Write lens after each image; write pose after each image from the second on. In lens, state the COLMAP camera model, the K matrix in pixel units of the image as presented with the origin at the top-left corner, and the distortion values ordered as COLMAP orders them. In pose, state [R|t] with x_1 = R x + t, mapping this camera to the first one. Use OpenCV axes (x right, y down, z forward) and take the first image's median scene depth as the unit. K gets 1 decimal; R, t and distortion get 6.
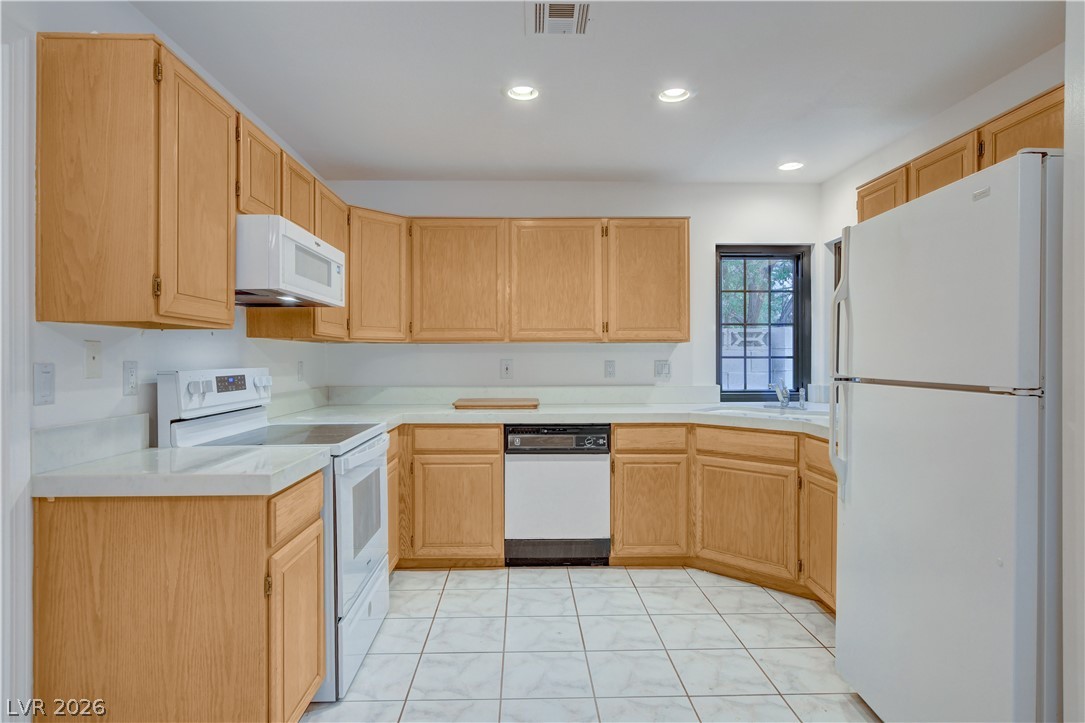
lens RADIAL K [[604.3, 0, 544.3], [0, 604.3, 357.1], [0, 0, 1]] dist [-0.002949, 0.001712]
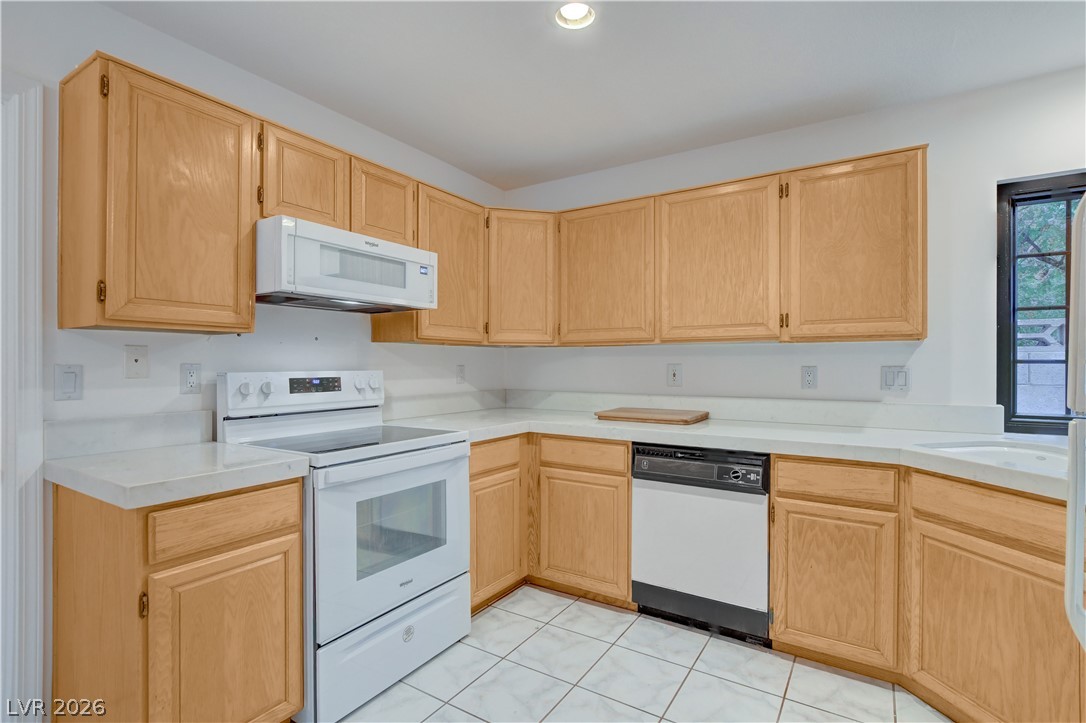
lens RADIAL K [[528.5, 0, 542.9], [0, 528.5, 363.3], [0, 0, 1]] dist [-0.010298, 0.000334]
pose [[0.823936, 0.002757, -0.566676, 0.244487], [-0.001763, 0.999996, 0.002302, 0.001782], [0.566680, -0.000897, 0.823937, 0.334394]]
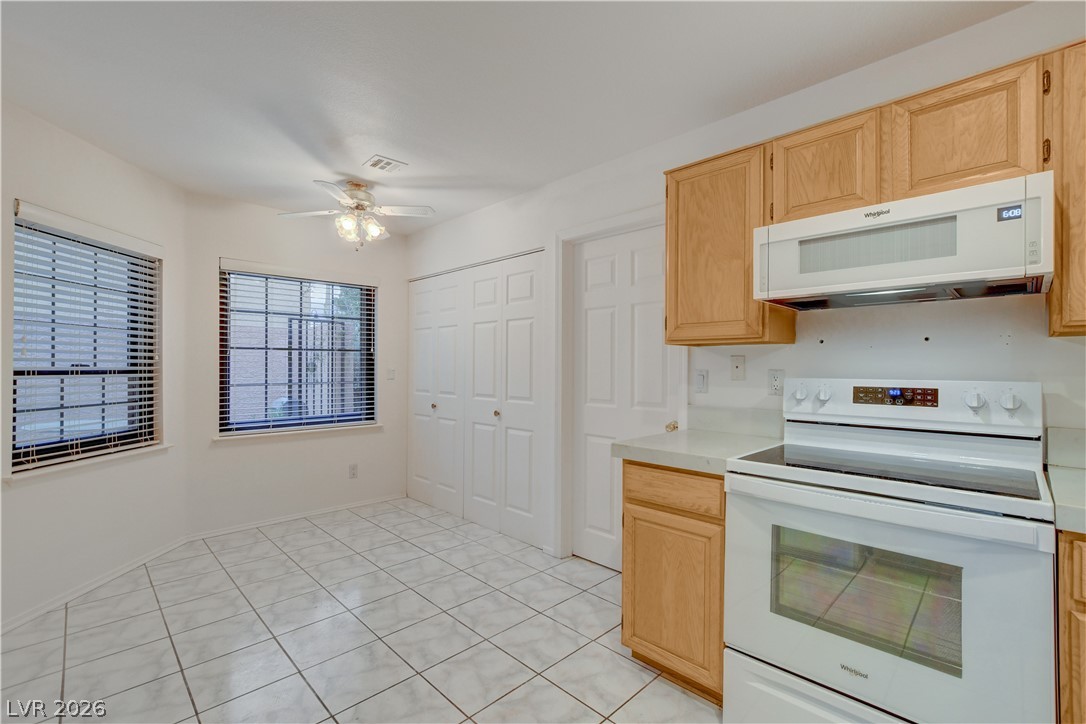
lens RADIAL K [[480.4, 0, 542.6], [0, 480.4, 365.6], [0, 0, 1]] dist [-0.009765, 0.001036]
pose [[-0.735816, -0.002536, -0.677177, 0.236265], [-0.001470, 0.999997, -0.002148, 0.000763], [0.677180, -0.000585, -0.735817, 0.845610]]
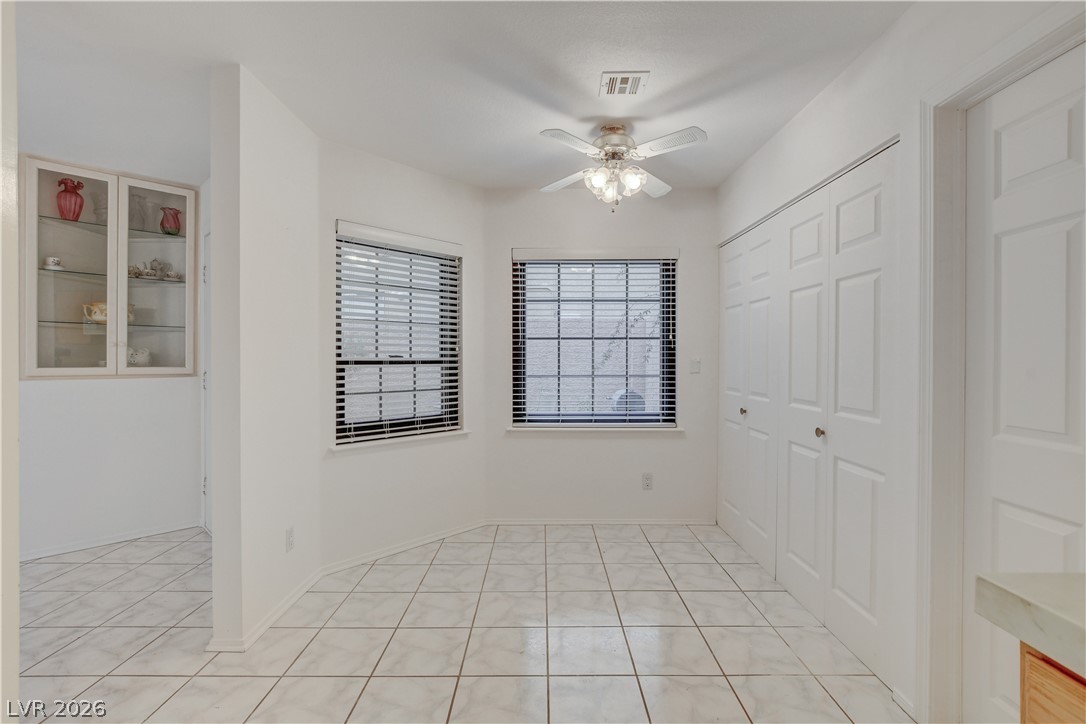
lens RADIAL K [[493.7, 0, 541.1], [0, 493.7, 360.7], [0, 0, 1]] dist [-0.011320, 0.000801]
pose [[-0.999436, -0.000512, 0.033563, -0.041909], [-0.000292, 0.999979, 0.006548, 0.001645], [-0.033565, 0.006535, -0.999415, 0.685872]]
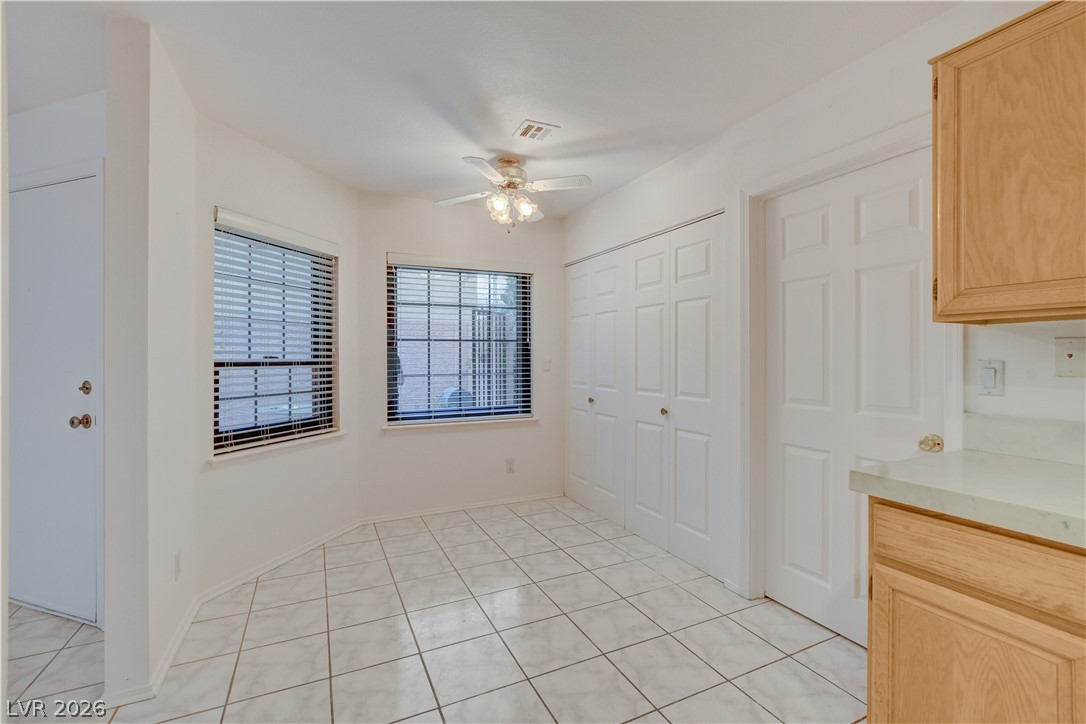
lens RADIAL K [[476.4, 0, 541.6], [0, 476.4, 357.4], [0, 0, 1]] dist [-0.012911, 0.000906]
pose [[-0.915167, 0.002910, -0.403064, 0.164559], [0.002951, 0.999996, 0.000520, 0.000848], [0.403064, -0.000714, -0.915172, 0.725967]]
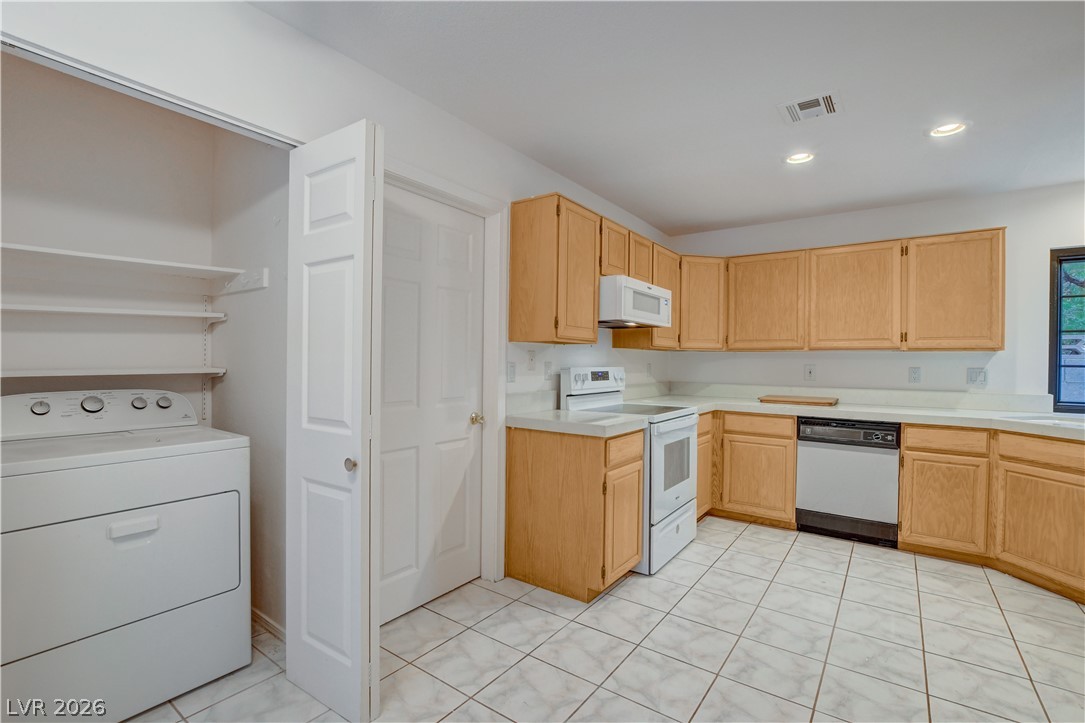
lens RADIAL K [[505.1, 0, 542.5], [0, 505.1, 361.5], [0, 0, 1]] dist [-0.022443, 0.001600]
pose [[0.793537, 0.012726, -0.608389, 0.146234], [-0.012575, 0.999911, 0.004513, -0.000387], [0.608392, 0.004069, 0.793627, -0.145611]]
